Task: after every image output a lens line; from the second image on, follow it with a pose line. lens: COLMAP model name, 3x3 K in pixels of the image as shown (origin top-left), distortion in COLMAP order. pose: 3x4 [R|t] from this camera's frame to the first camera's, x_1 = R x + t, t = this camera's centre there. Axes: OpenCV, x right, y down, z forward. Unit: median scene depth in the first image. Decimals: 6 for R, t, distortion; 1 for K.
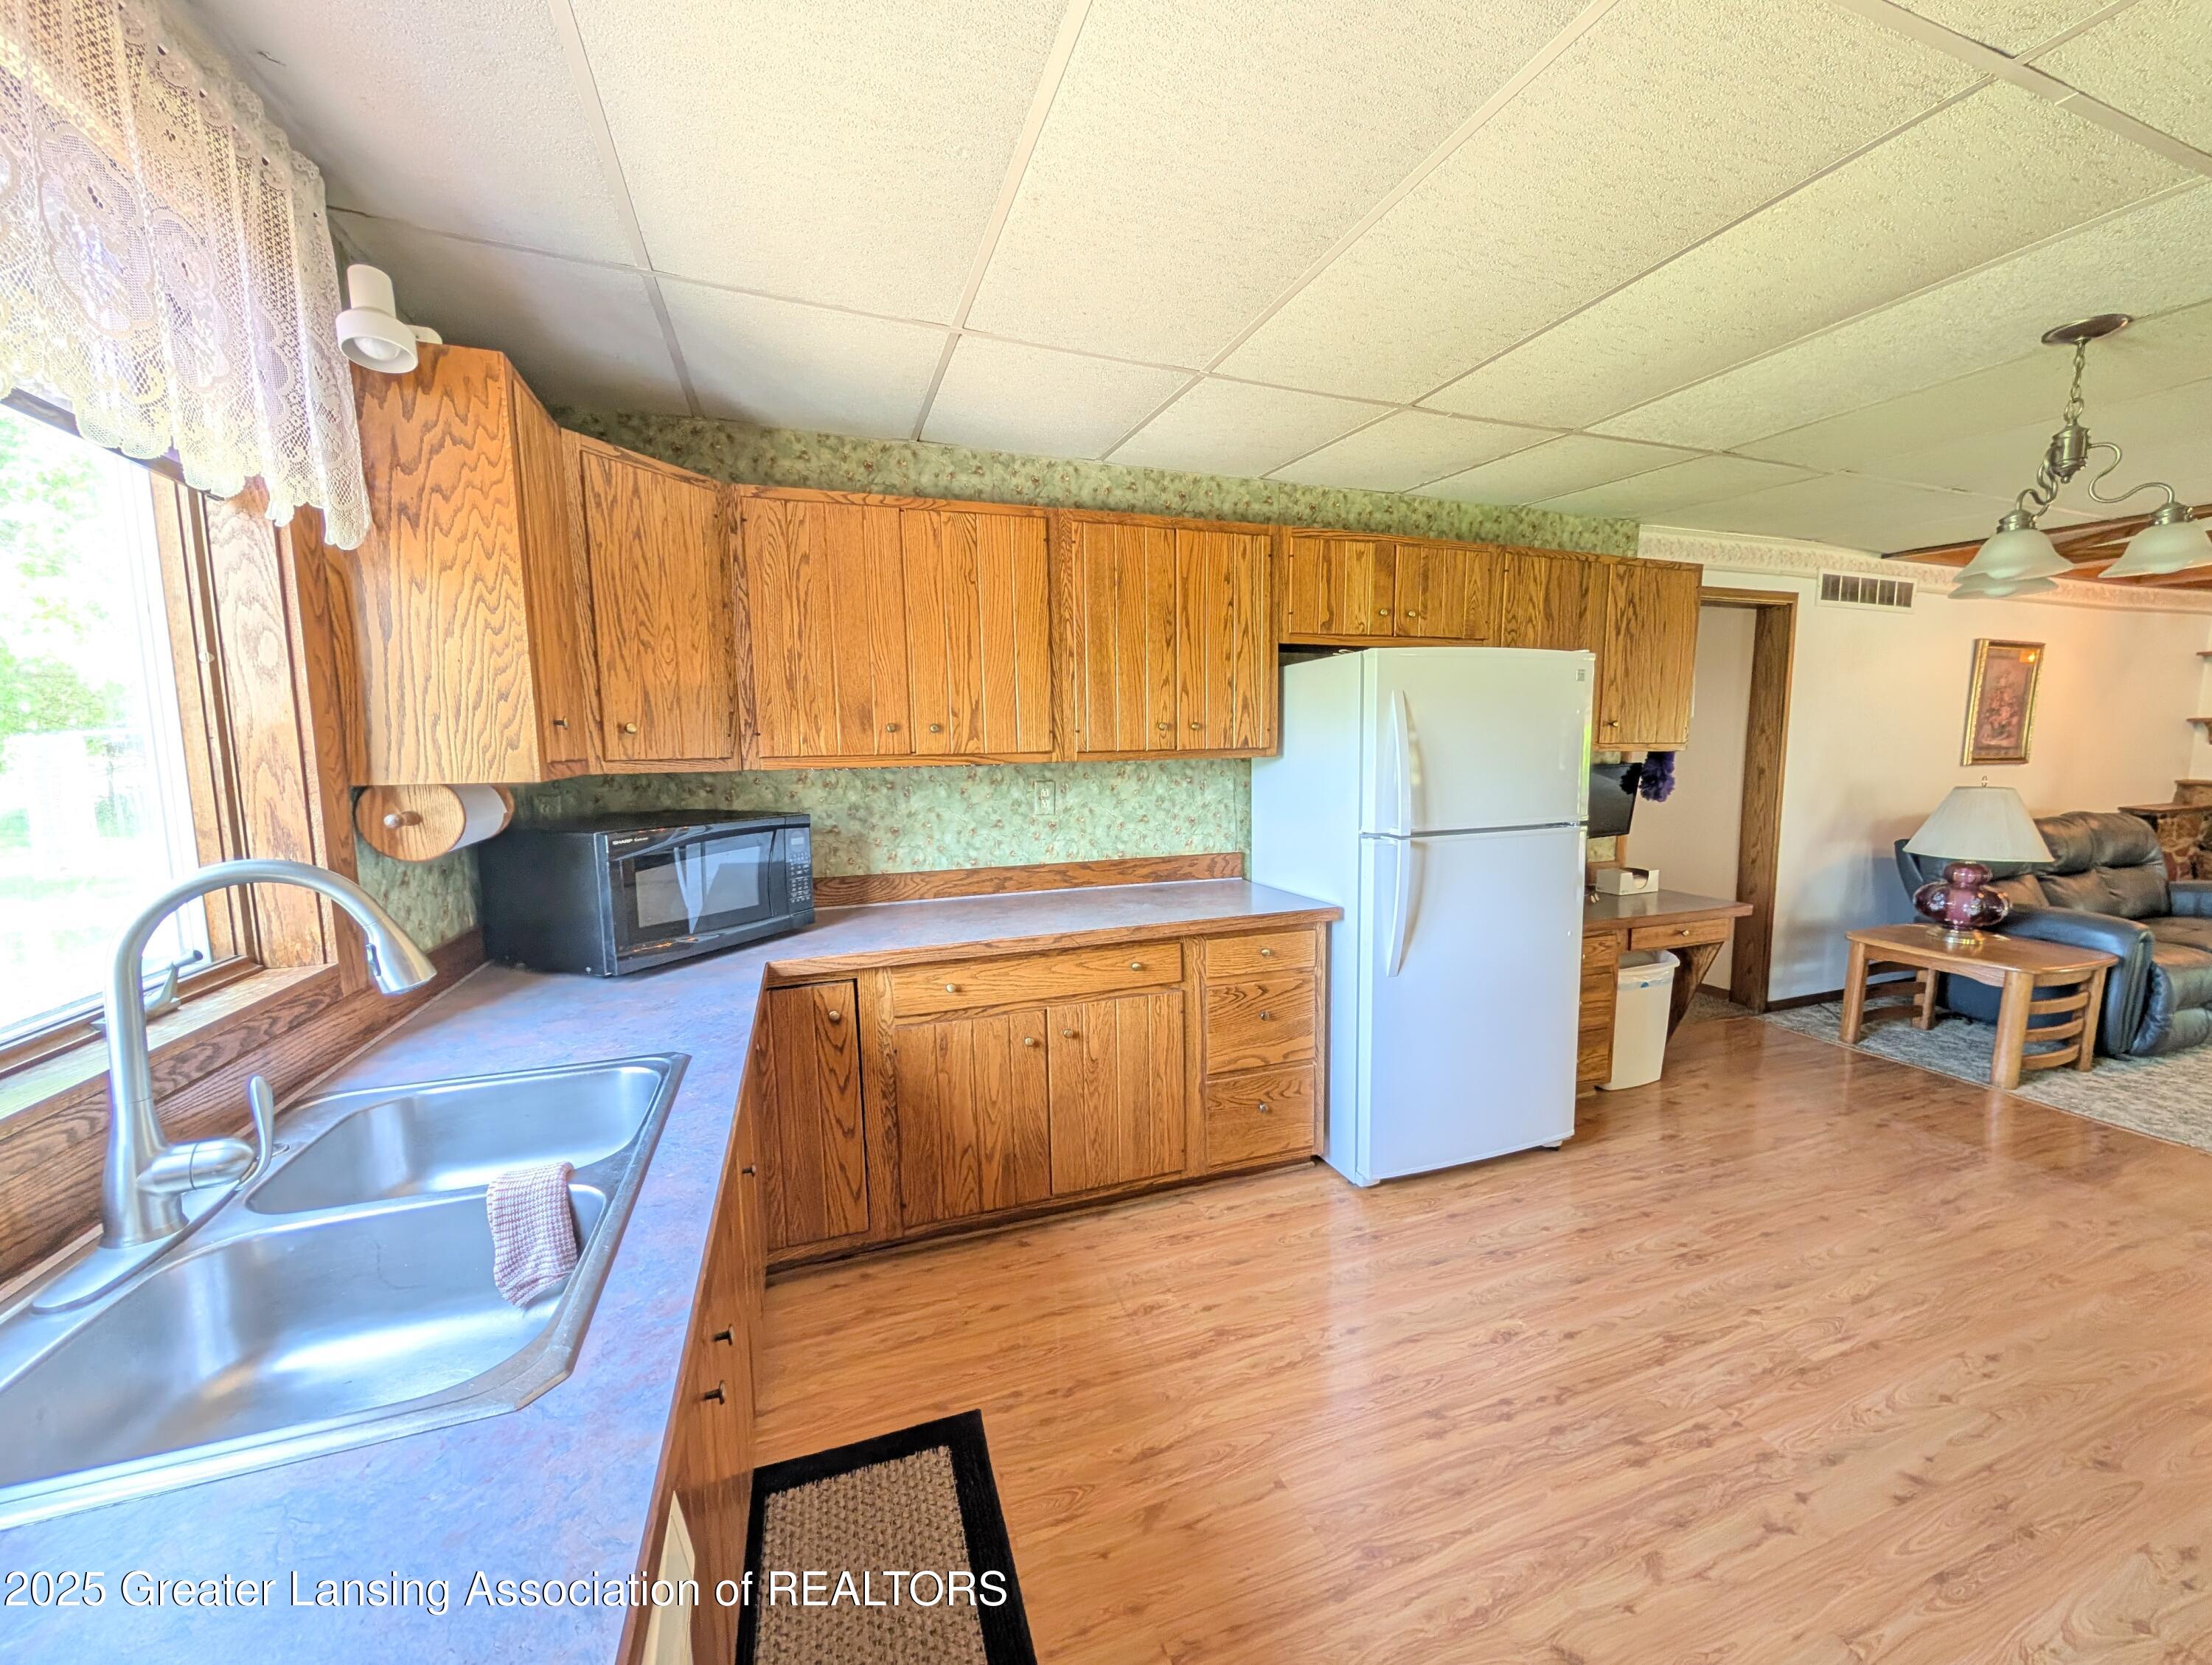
lens RADIAL K [[841.2, 0, 1107.7], [0, 841.2, 842.0], [0, 0, 1]] dist [-0.001190, 0.000564]
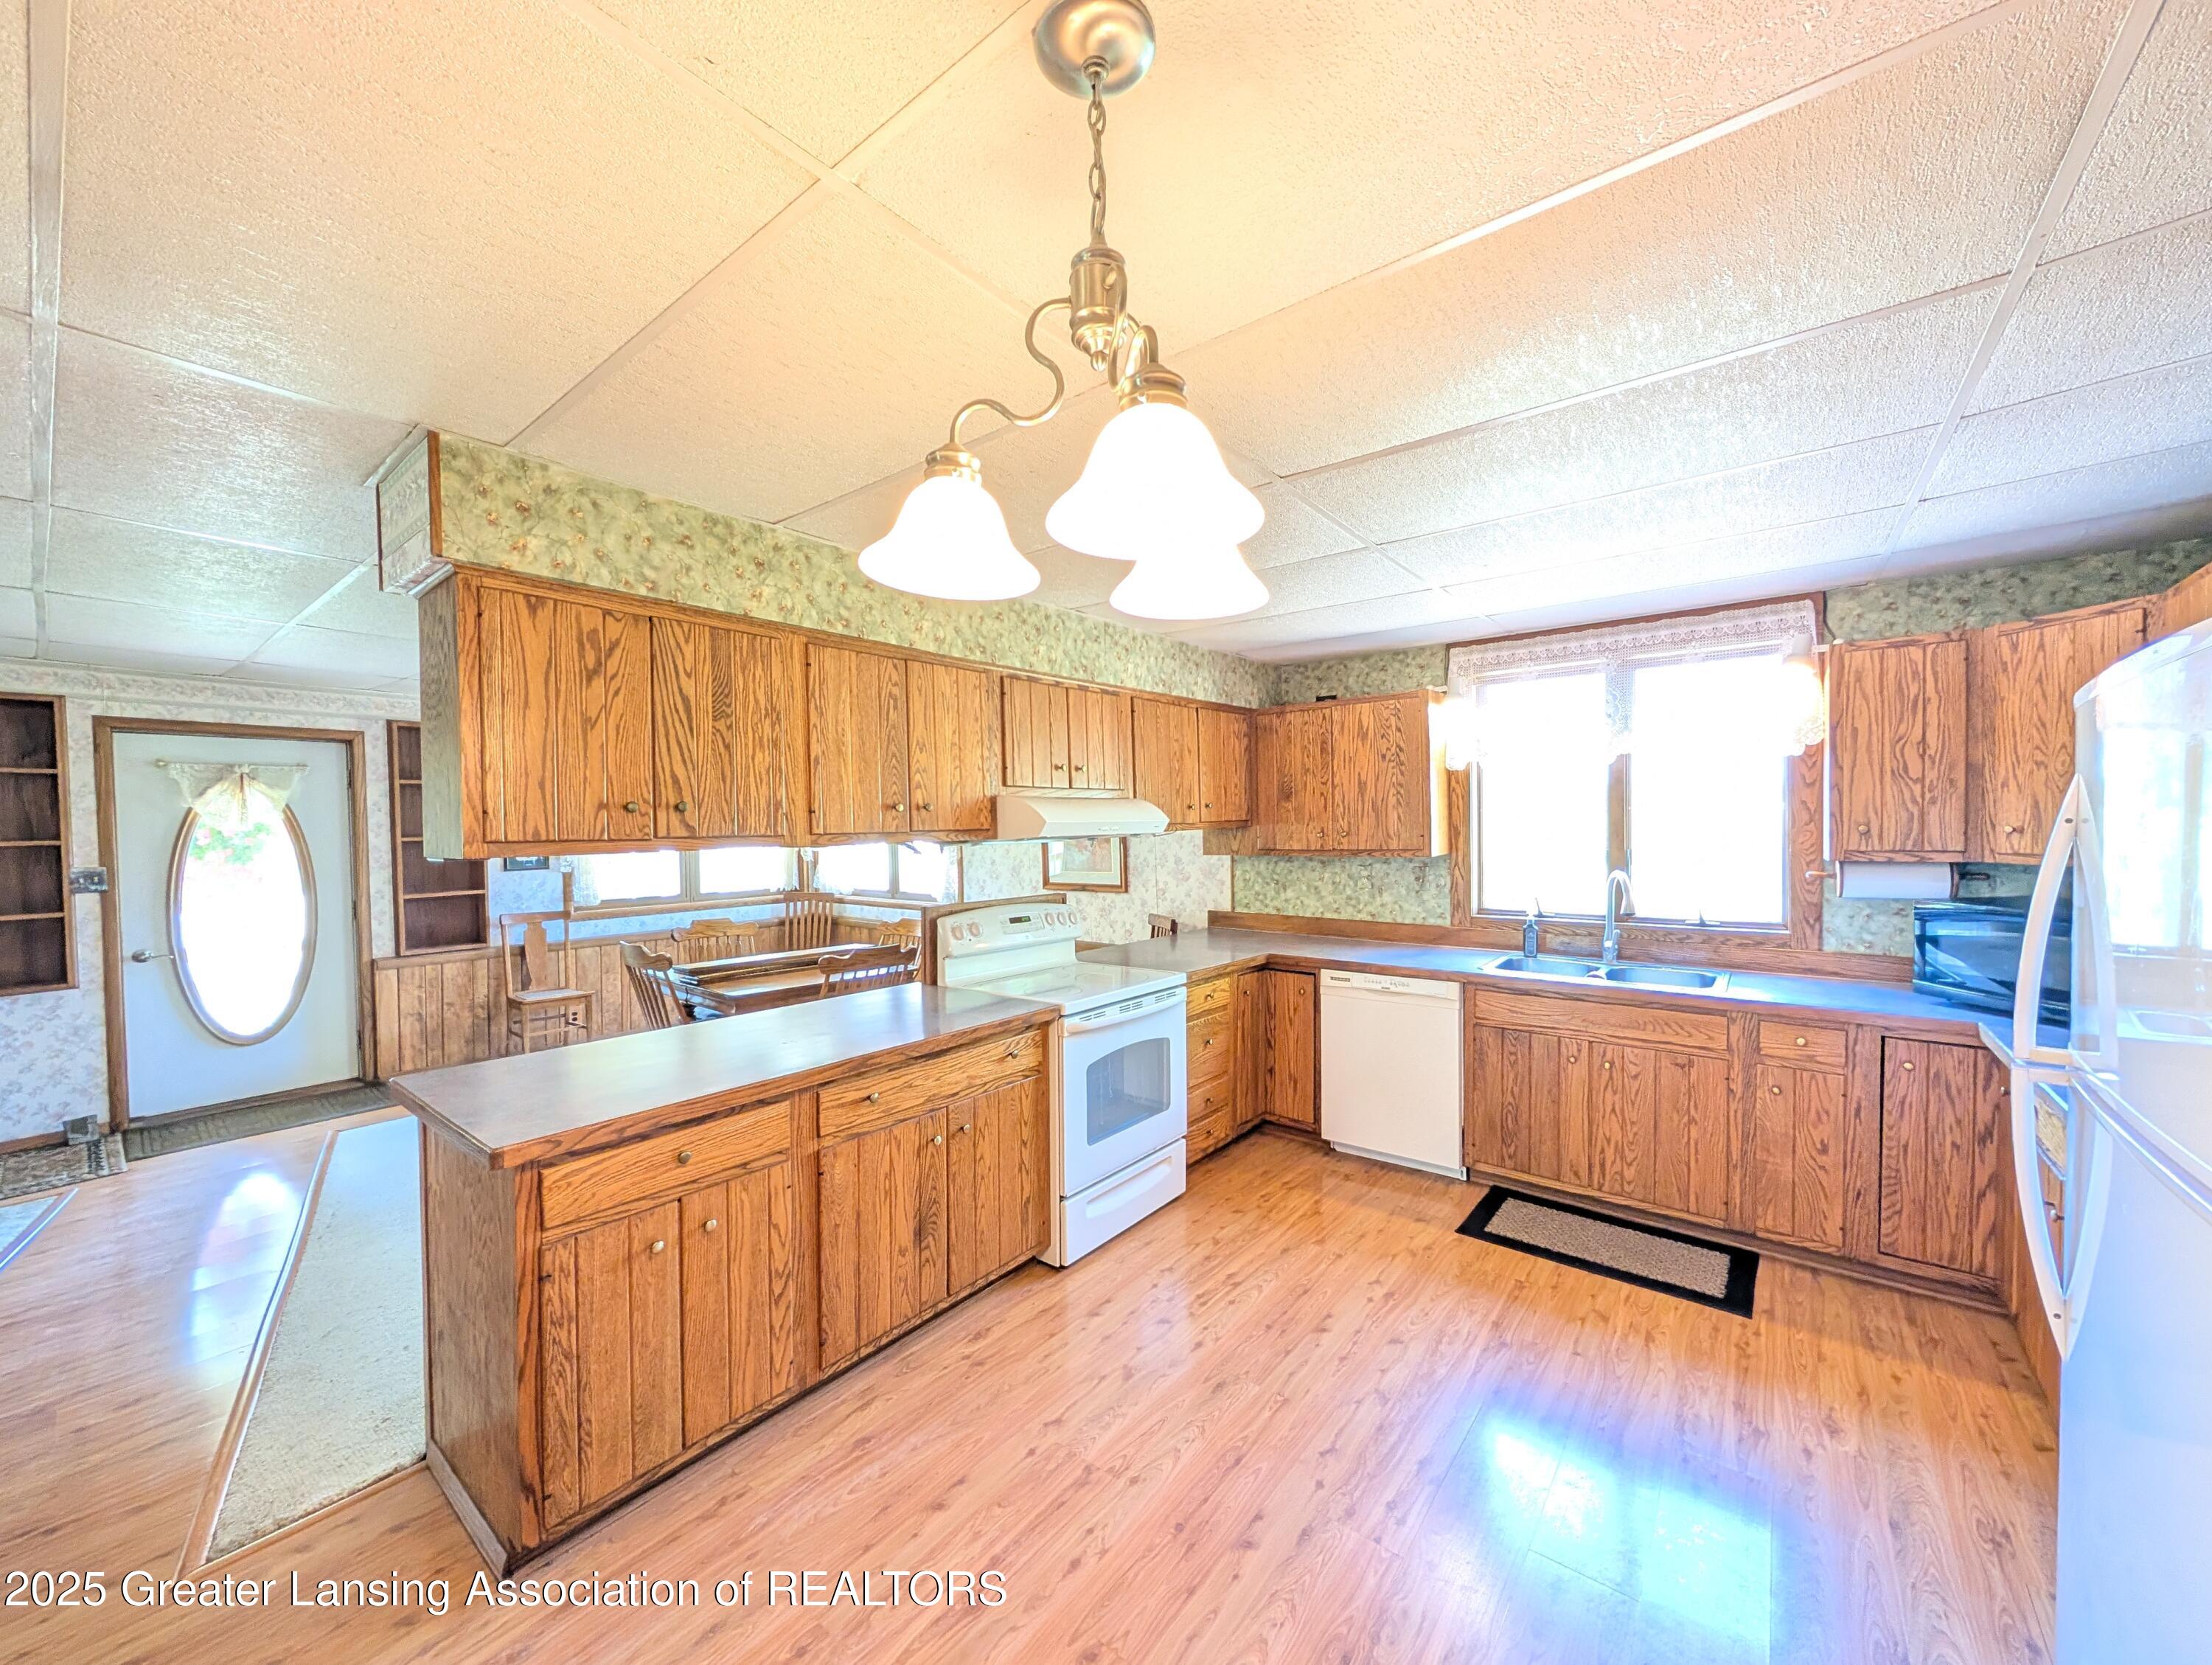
lens RADIAL K [[841.2, 0, 1110.6], [0, 841.2, 844.4], [0, 0, 1]] dist [-0.001190, 0.000564]
pose [[-0.848817, 0.028740, -0.527905, 1.293544], [-0.045119, 0.990941, 0.126495, -0.208912], [0.526758, 0.131189, -0.839830, 1.326734]]
